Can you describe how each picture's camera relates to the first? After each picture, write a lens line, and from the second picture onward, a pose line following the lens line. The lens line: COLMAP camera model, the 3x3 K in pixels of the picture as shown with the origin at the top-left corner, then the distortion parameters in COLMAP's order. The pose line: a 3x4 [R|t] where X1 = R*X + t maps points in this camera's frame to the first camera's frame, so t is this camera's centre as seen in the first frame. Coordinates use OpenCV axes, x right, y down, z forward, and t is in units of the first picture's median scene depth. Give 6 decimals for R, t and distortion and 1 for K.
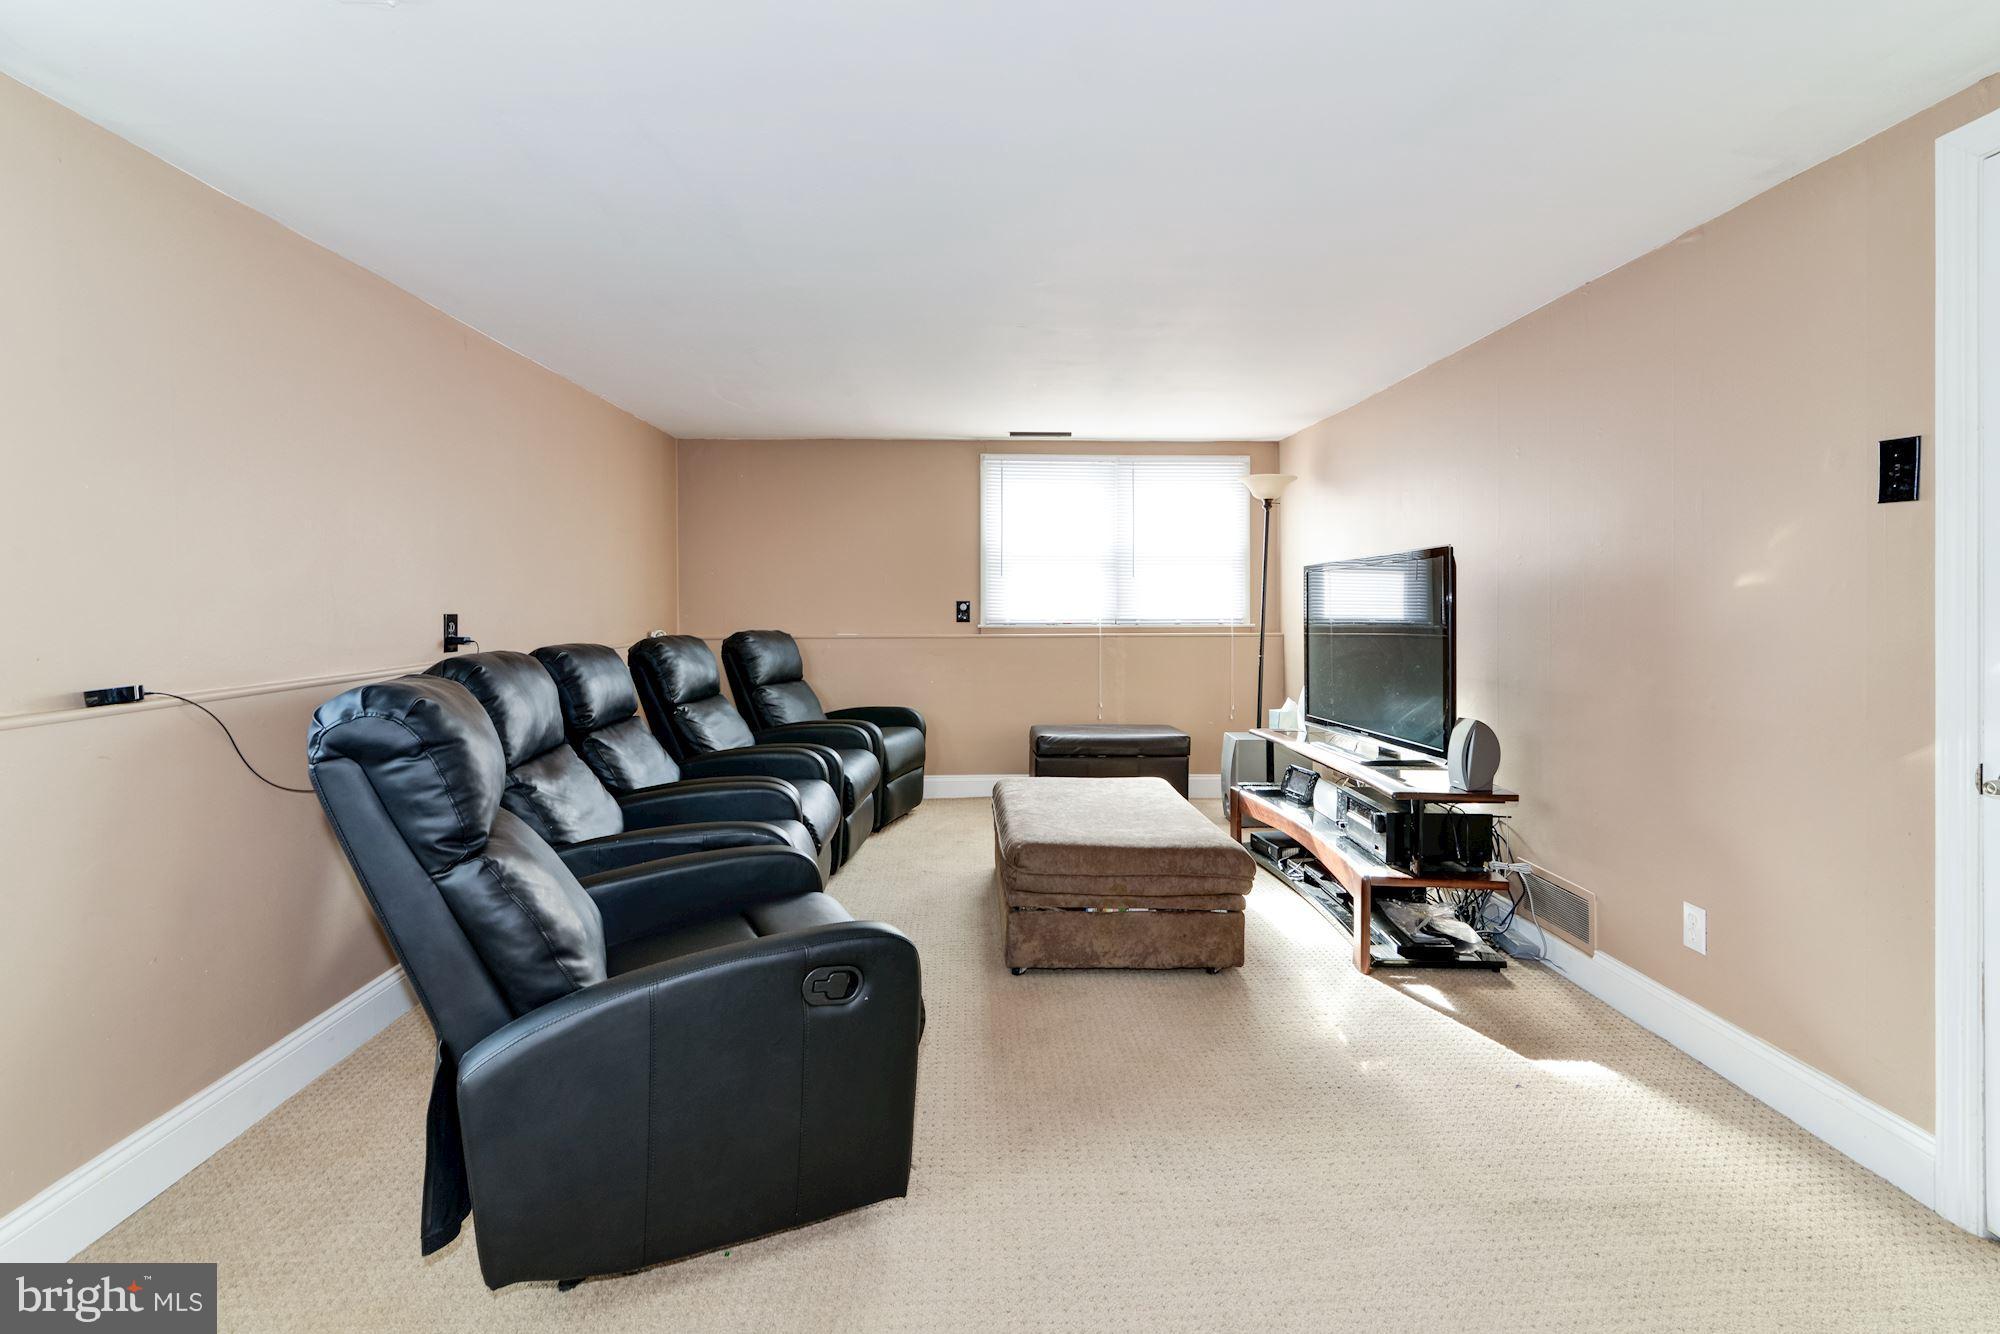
lens RADIAL K [[934.6, 0, 997.5], [0, 934.6, 669.2], [0, 0, 1]] dist [-0.011655, 0.000911]
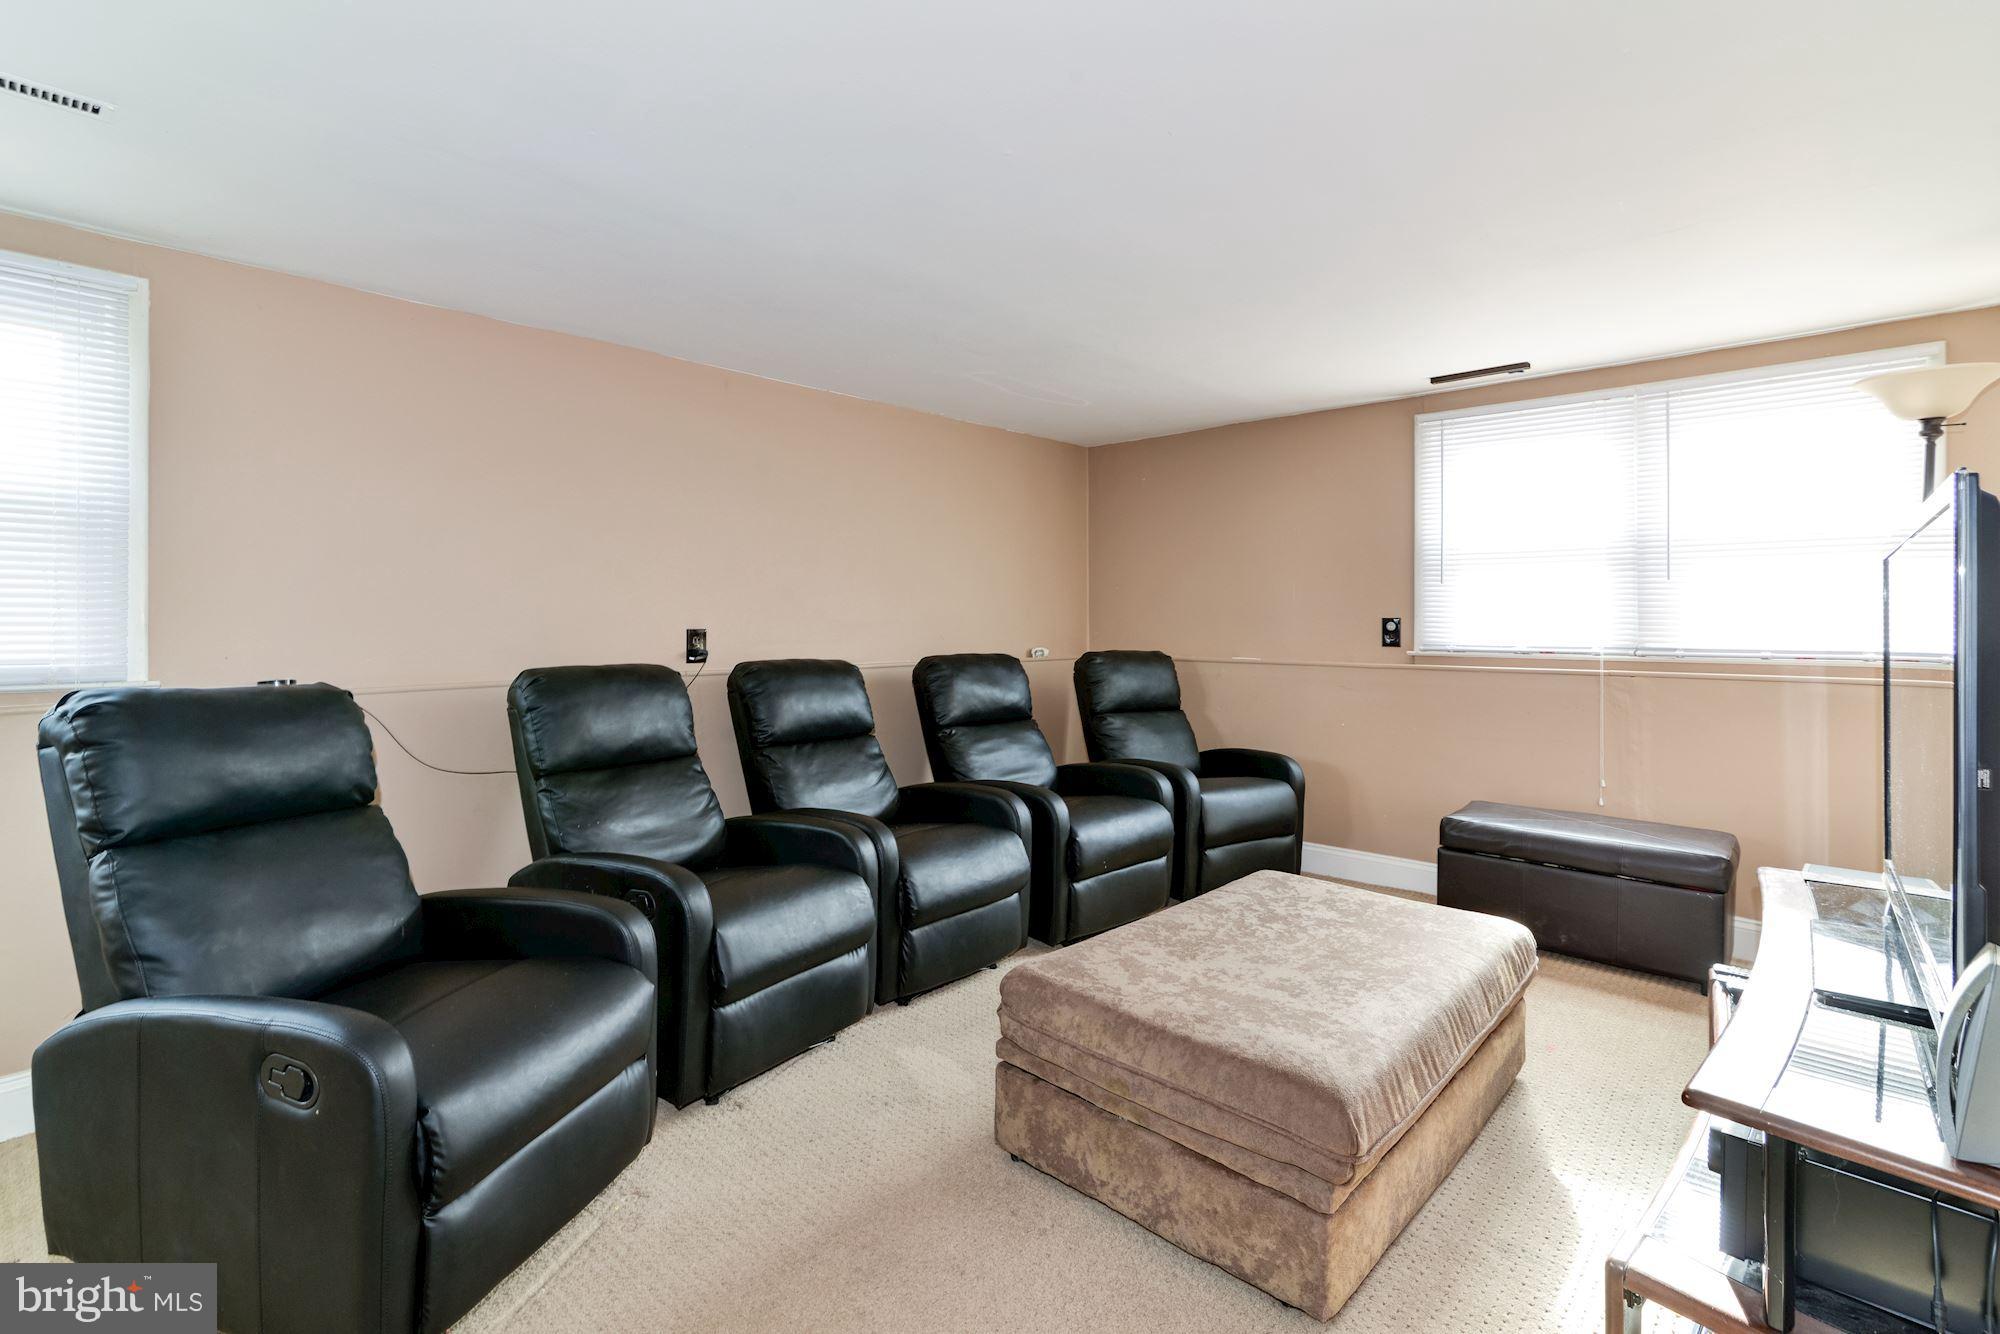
lens RADIAL K [[934.6, 0, 997.3], [0, 934.6, 657.2], [0, 0, 1]] dist [-0.011655, 0.000911]
pose [[0.707927, 0.030995, -0.705606, 0.283491], [-0.052470, 0.998584, -0.008778, -0.021095], [0.704334, 0.043237, 0.708550, 0.284729]]
